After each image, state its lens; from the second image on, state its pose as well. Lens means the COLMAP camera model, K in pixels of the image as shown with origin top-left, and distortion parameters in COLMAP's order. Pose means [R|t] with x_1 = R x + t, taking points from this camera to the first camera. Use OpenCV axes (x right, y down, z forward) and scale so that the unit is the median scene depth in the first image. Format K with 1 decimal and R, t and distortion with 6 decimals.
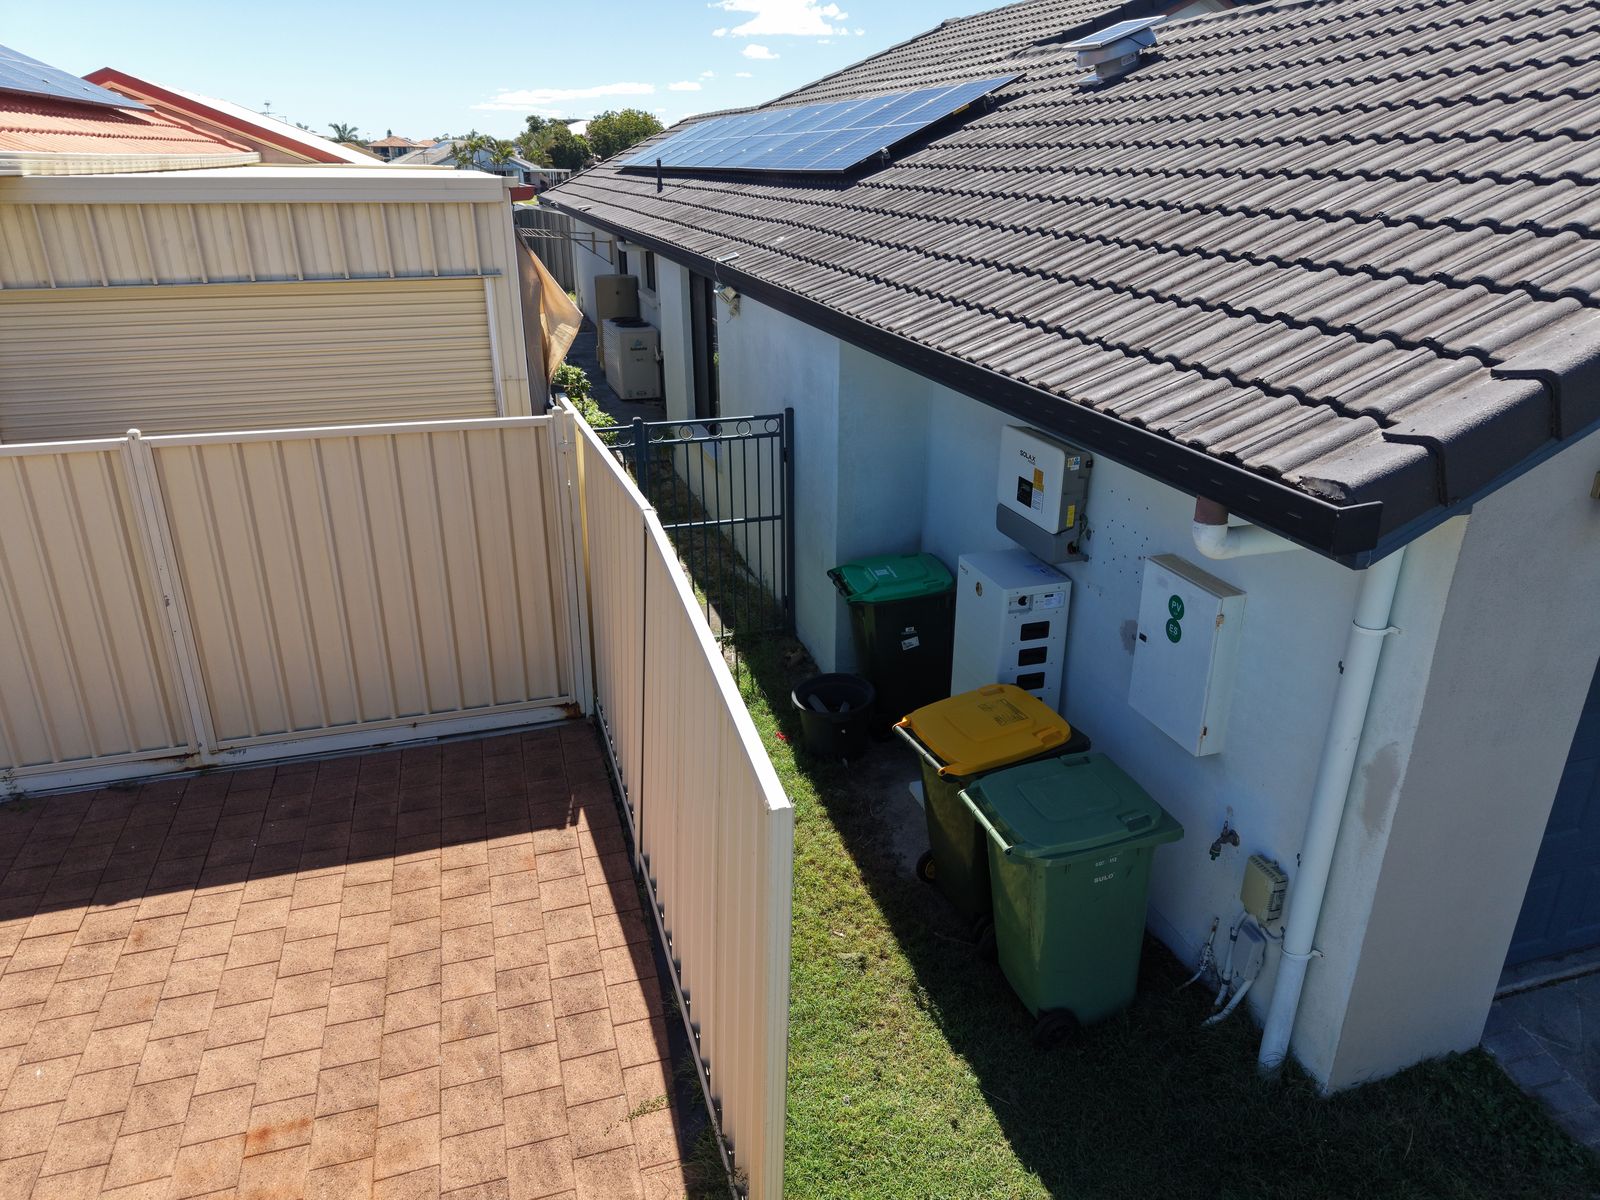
lens RADIAL K [[1072.9, 0, 795.9], [0, 1072.9, 596.6], [0, 0, 1]] dist [0.016106, -0.015377]
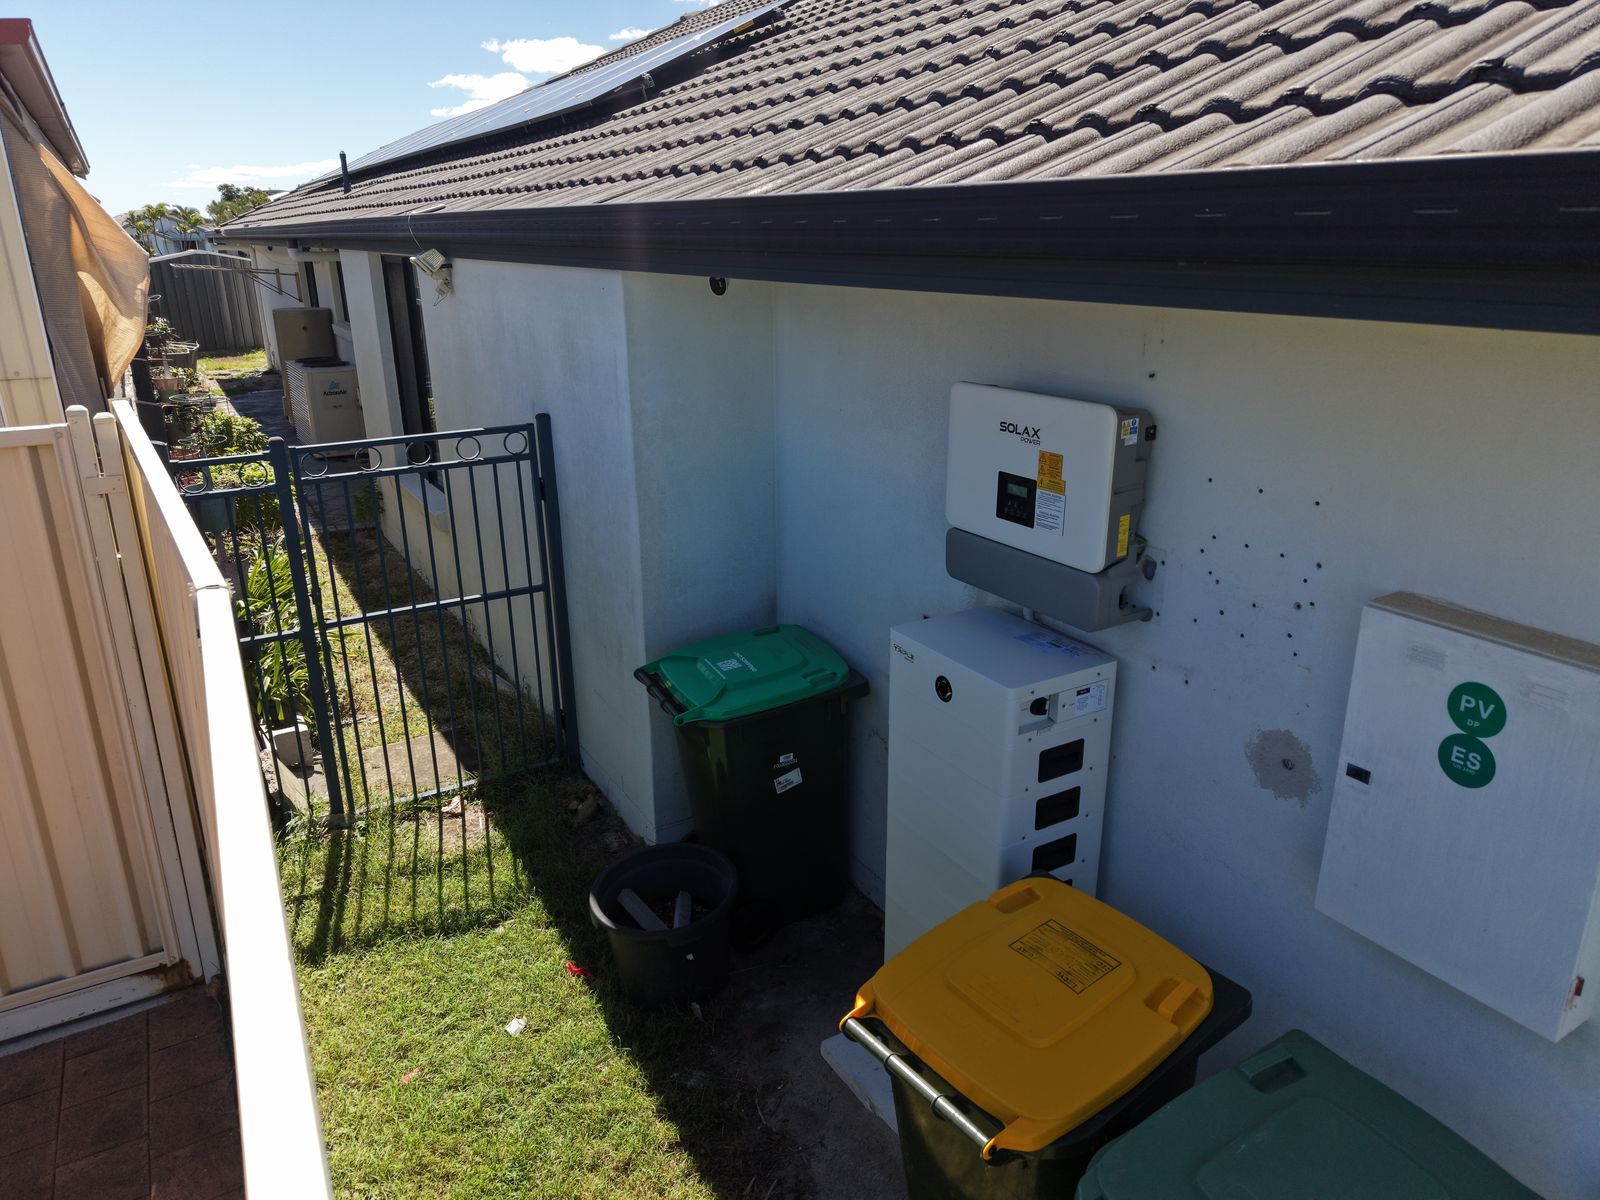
lens RADIAL K [[1072.9, 0, 787.1], [0, 1072.9, 596.9], [0, 0, 1]] dist [0.016106, -0.015377]
pose [[0.973926, -0.080961, 0.211926, -0.011365], [0.093992, 0.994207, -0.052138, -0.031389], [-0.206477, 0.070698, 0.975894, 0.488063]]
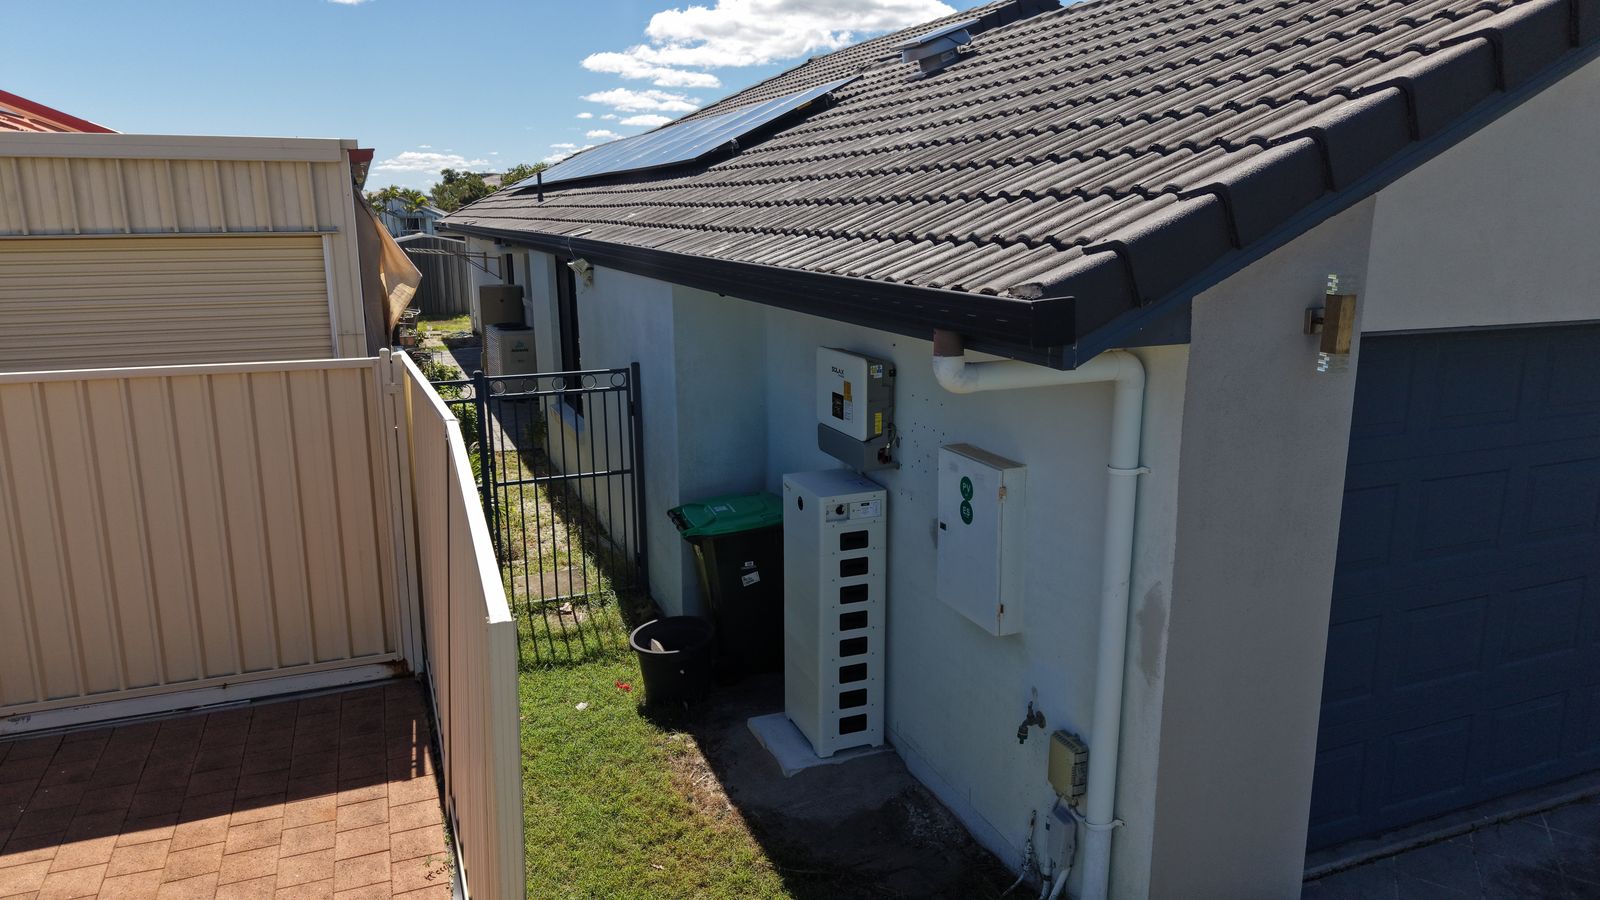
lens RADIAL K [[1066.9, 0, 796.7], [0, 1066.9, 447.9], [0, 0, 1]] dist [0.041542, -0.047501]
pose [[0.996653, -0.023322, 0.078355, 0.088874], [0.036201, 0.985256, -0.167215, 0.106620], [-0.073300, 0.169492, 0.982802, 0.005053]]
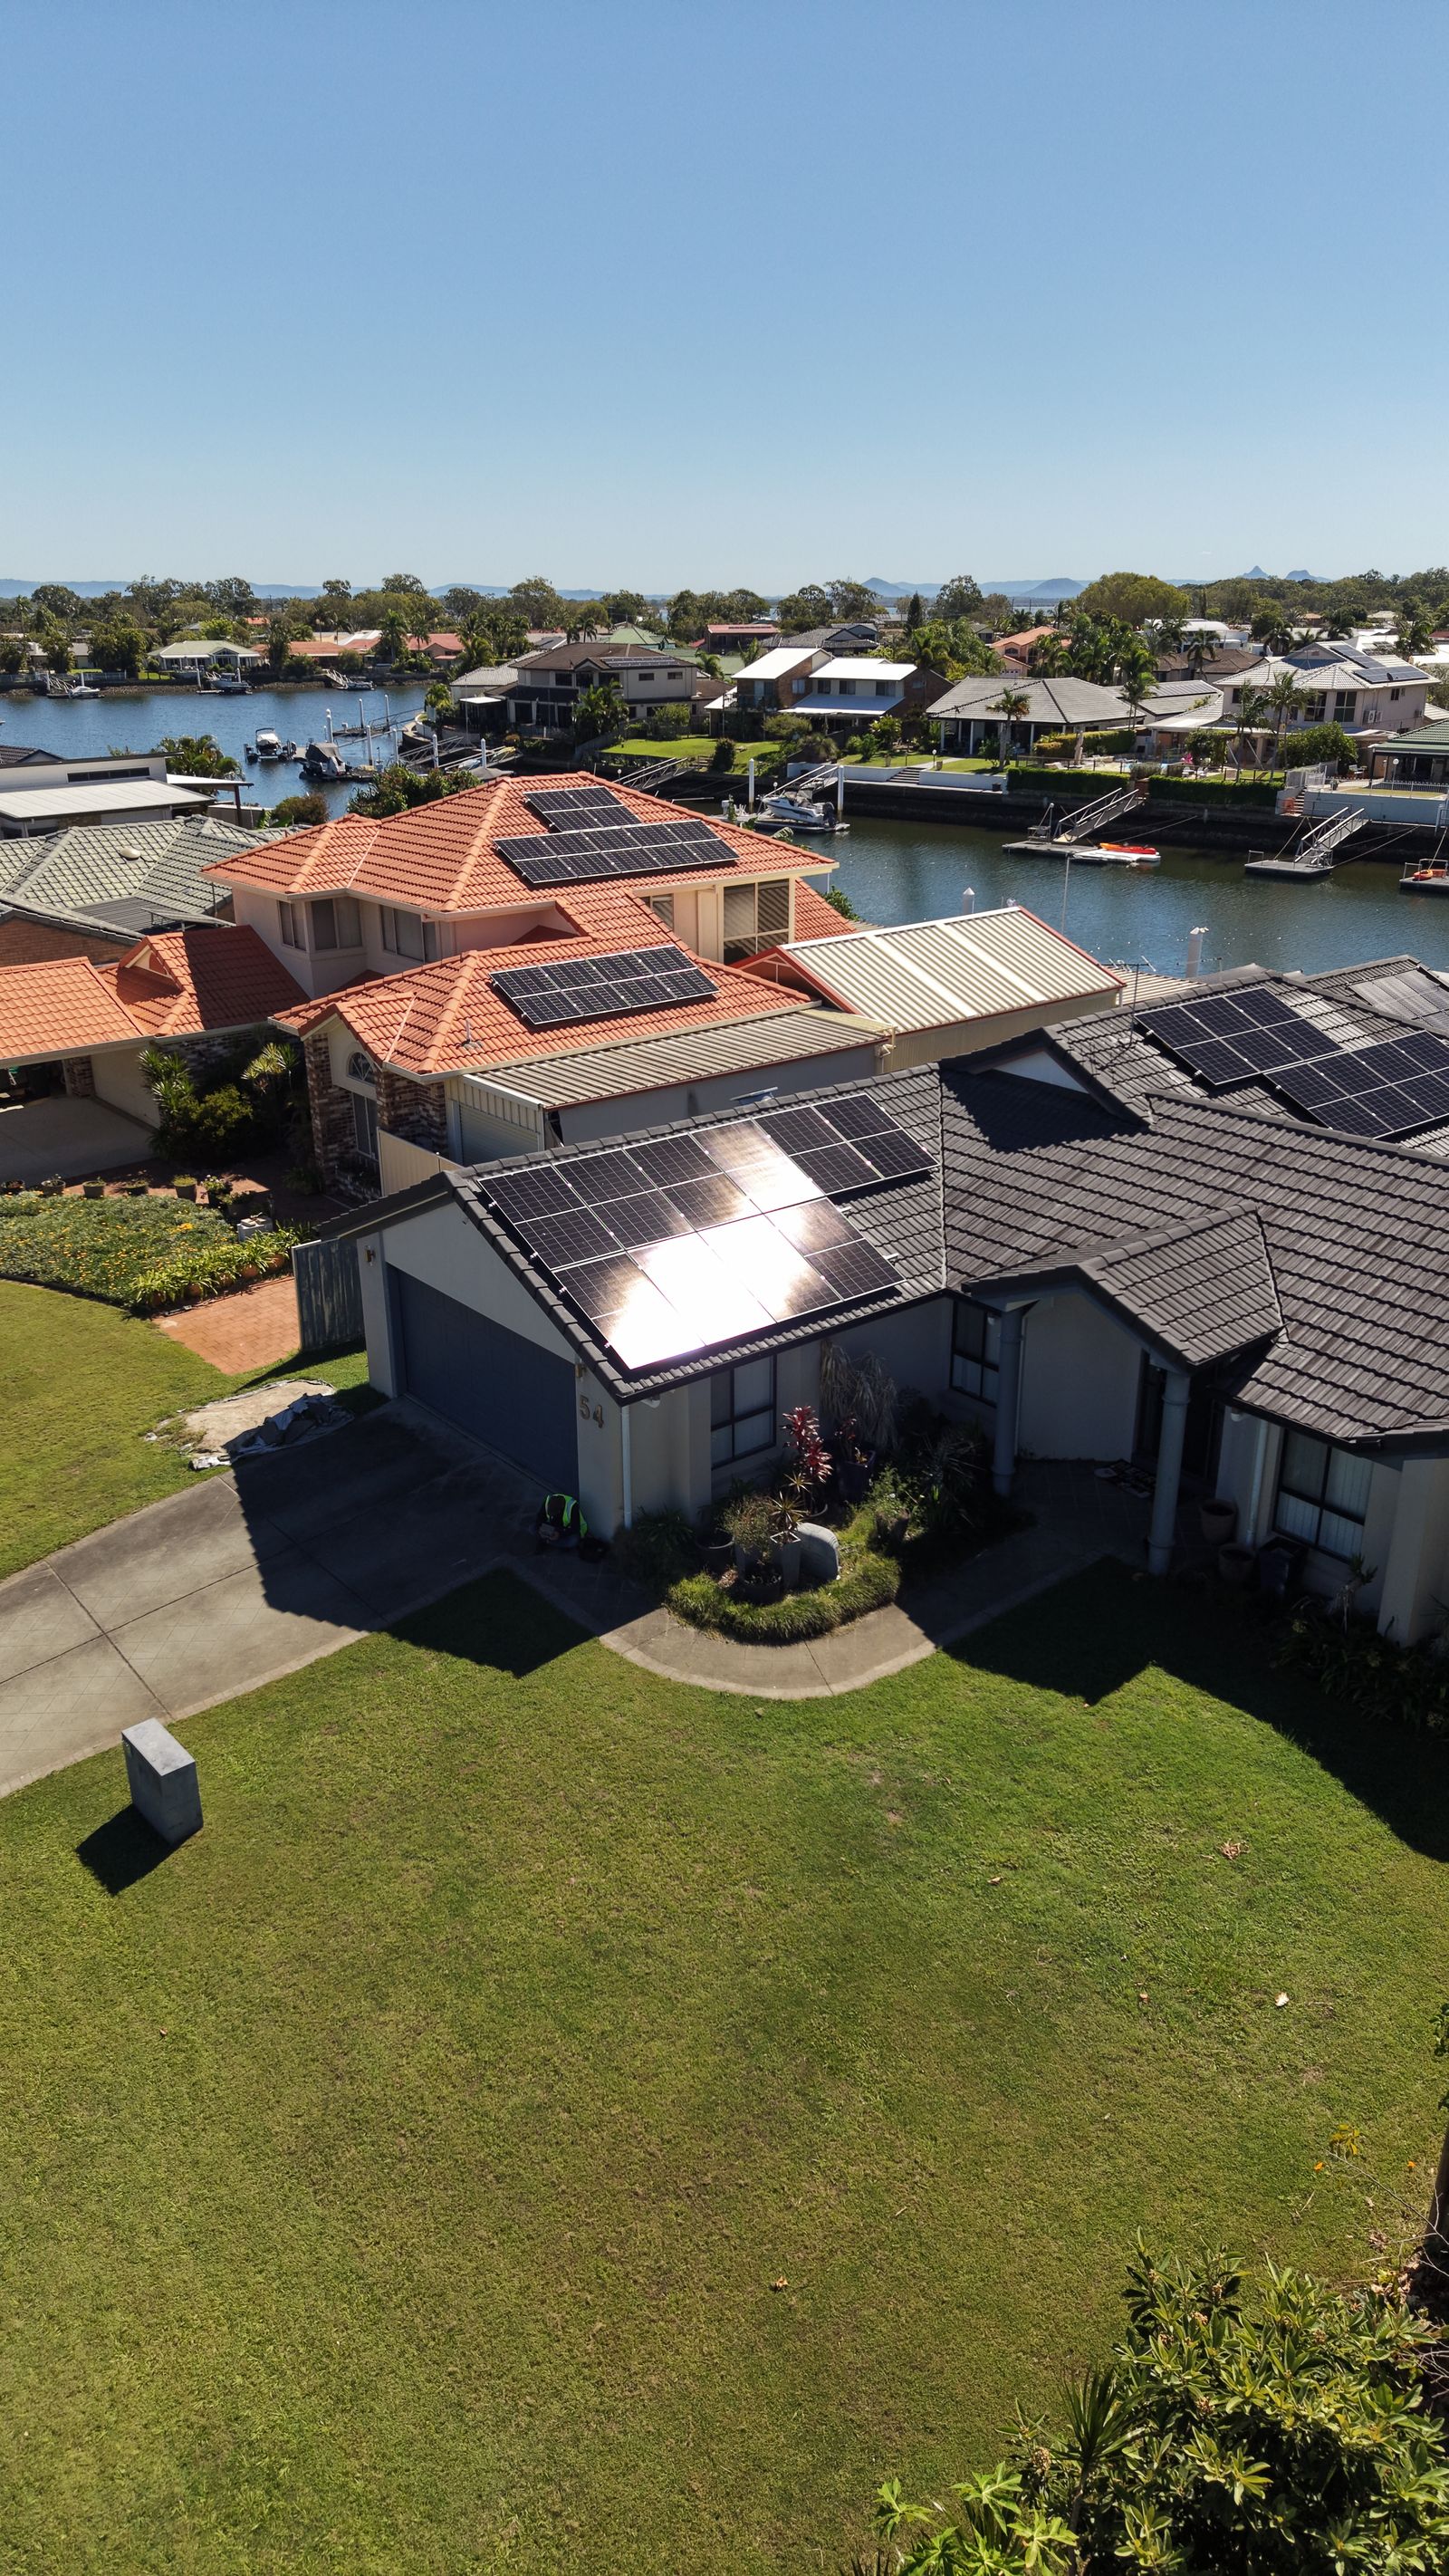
lens RADIAL K [[1717.6, 0, 720.0], [0, 1717.6, 1285.1], [0, 0, 1]] dist [0.041542, -0.047501]
pose [[0.378546, 0.337748, -0.861759, 4.737522], [-0.343756, 0.915754, 0.207908, -1.248069], [0.859380, 0.217532, 0.462759, -0.722908]]
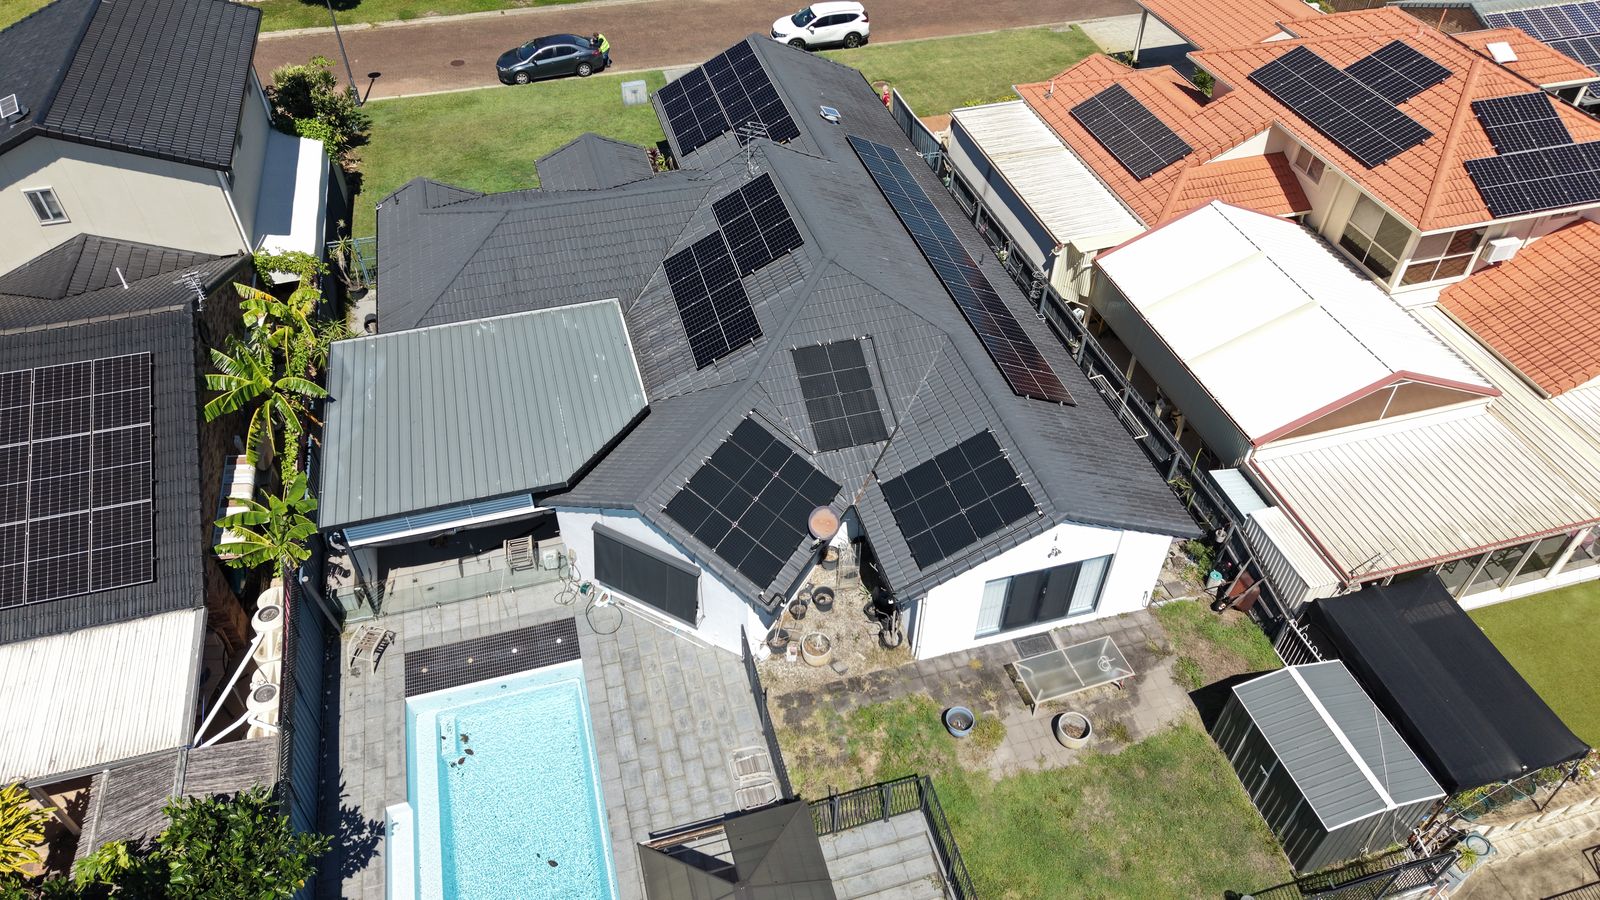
lens RADIAL K [[1066.9, 0, 795.1], [0, 1066.9, 442.7], [0, 0, 1]] dist [0.041542, -0.047501]
pose [[-0.999708, -0.022593, 0.008518, 0.529106], [-0.001816, 0.422109, 0.906543, -5.437117], [-0.024077, 0.906264, -0.422027, 5.722372]]
